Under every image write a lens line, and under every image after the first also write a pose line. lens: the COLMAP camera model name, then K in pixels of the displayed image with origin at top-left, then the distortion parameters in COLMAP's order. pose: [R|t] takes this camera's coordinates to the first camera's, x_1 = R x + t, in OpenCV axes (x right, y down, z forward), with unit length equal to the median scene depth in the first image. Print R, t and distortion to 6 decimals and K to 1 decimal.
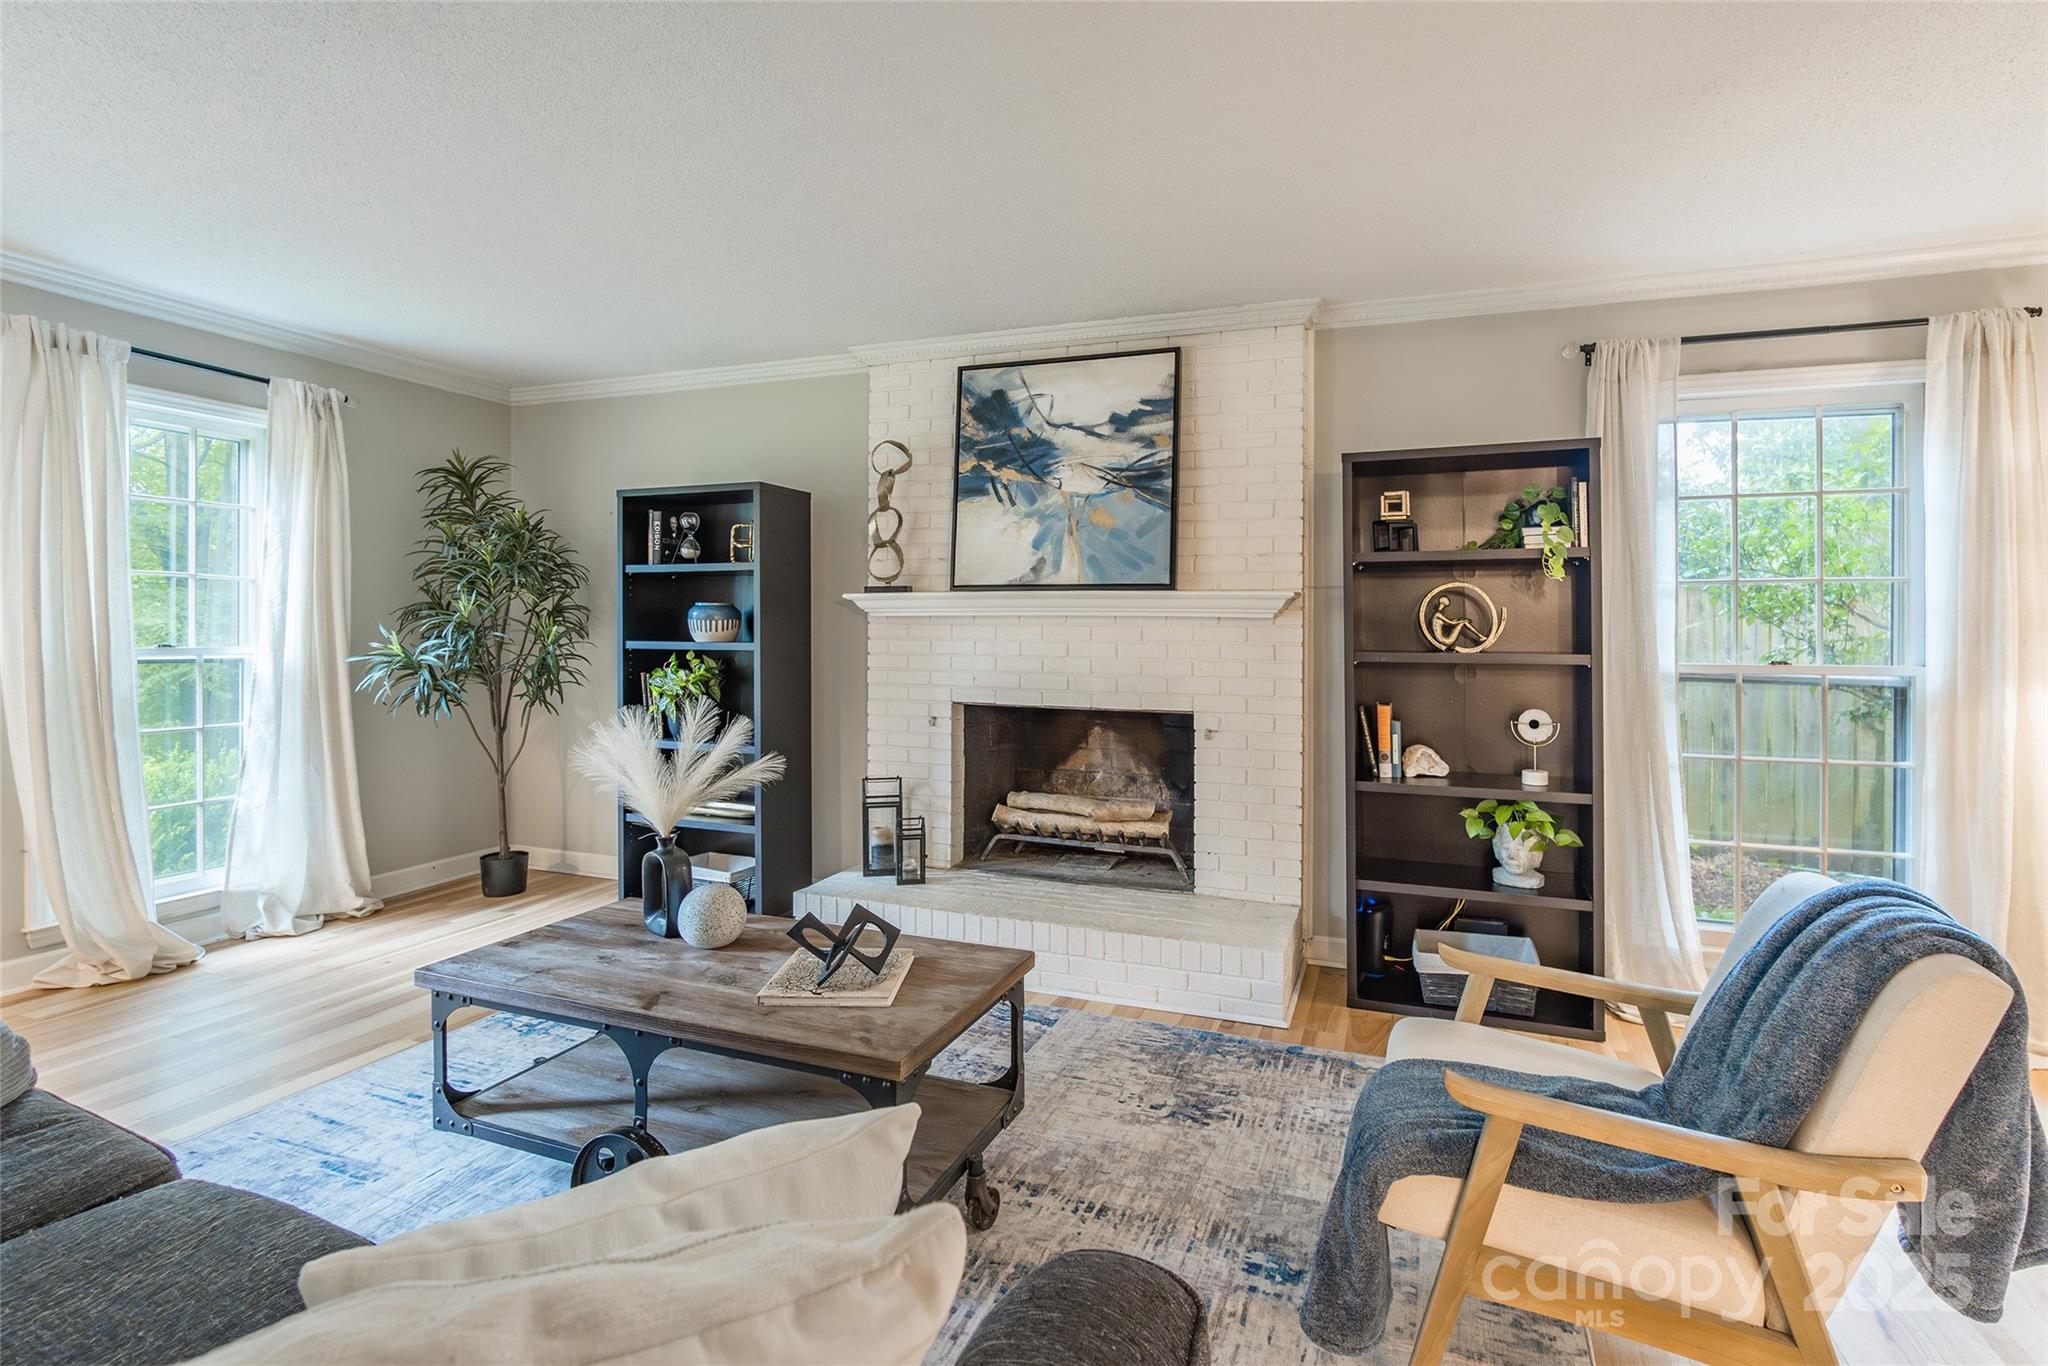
lens RADIAL K [[945.5, 0, 1023.2], [0, 945.5, 650.1], [0, 0, 1]] dist [0.000181, 0.000564]
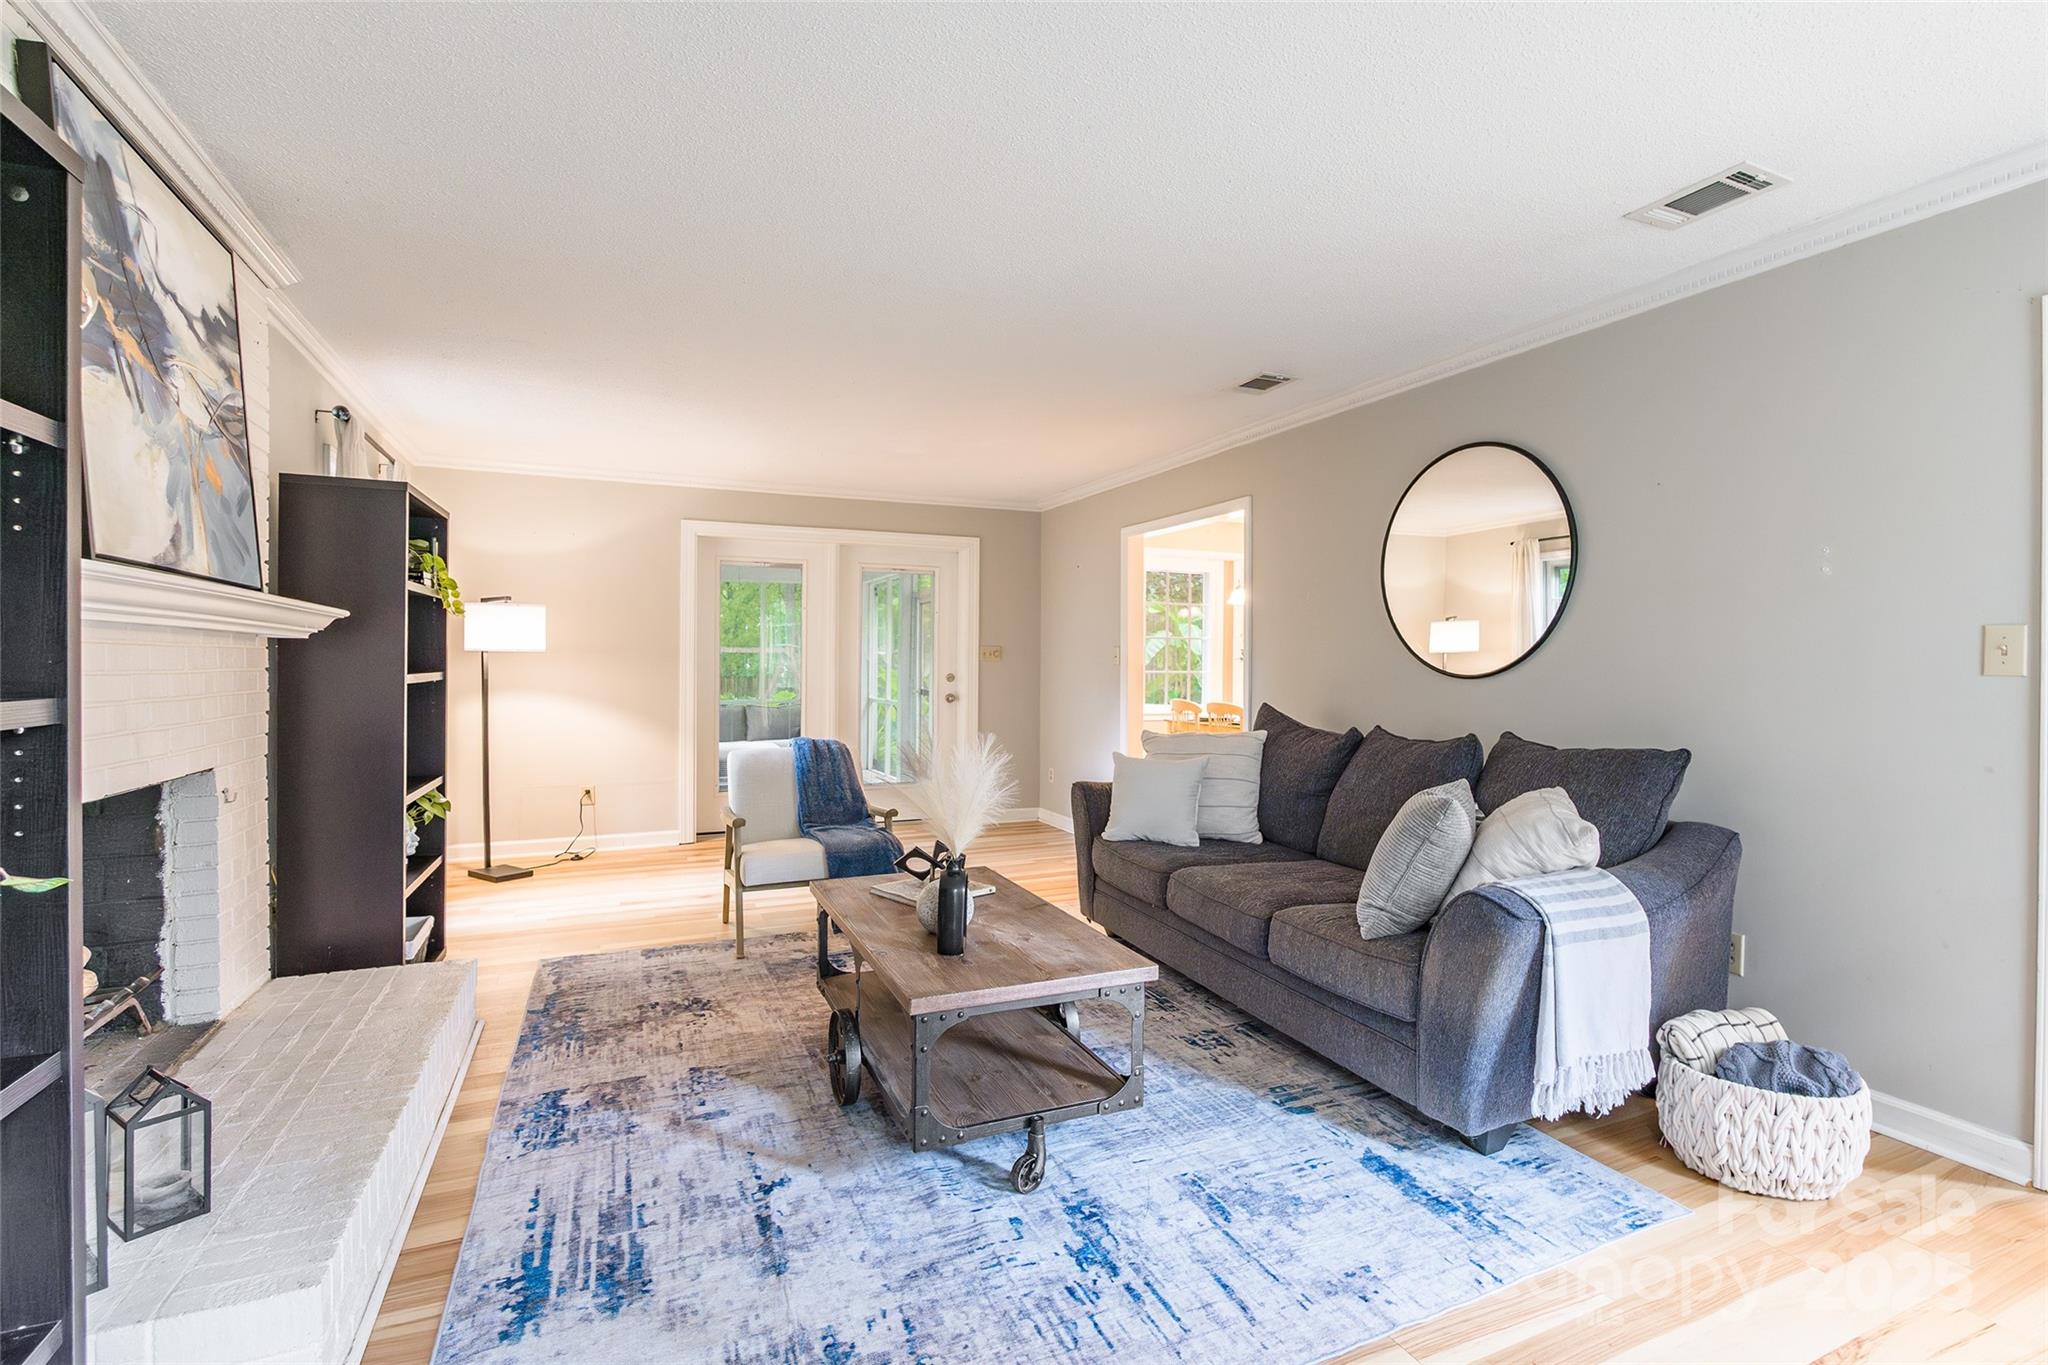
lens RADIAL K [[945.5, 0, 1023.2], [0, 945.5, 649.6], [0, 0, 1]] dist [0.000181, 0.000564]
pose [[-0.693437, -0.003582, 0.720508, -1.090225], [0.001169, 0.999981, 0.006097, -0.036797], [-0.720516, 0.005070, -0.693420, 1.537012]]
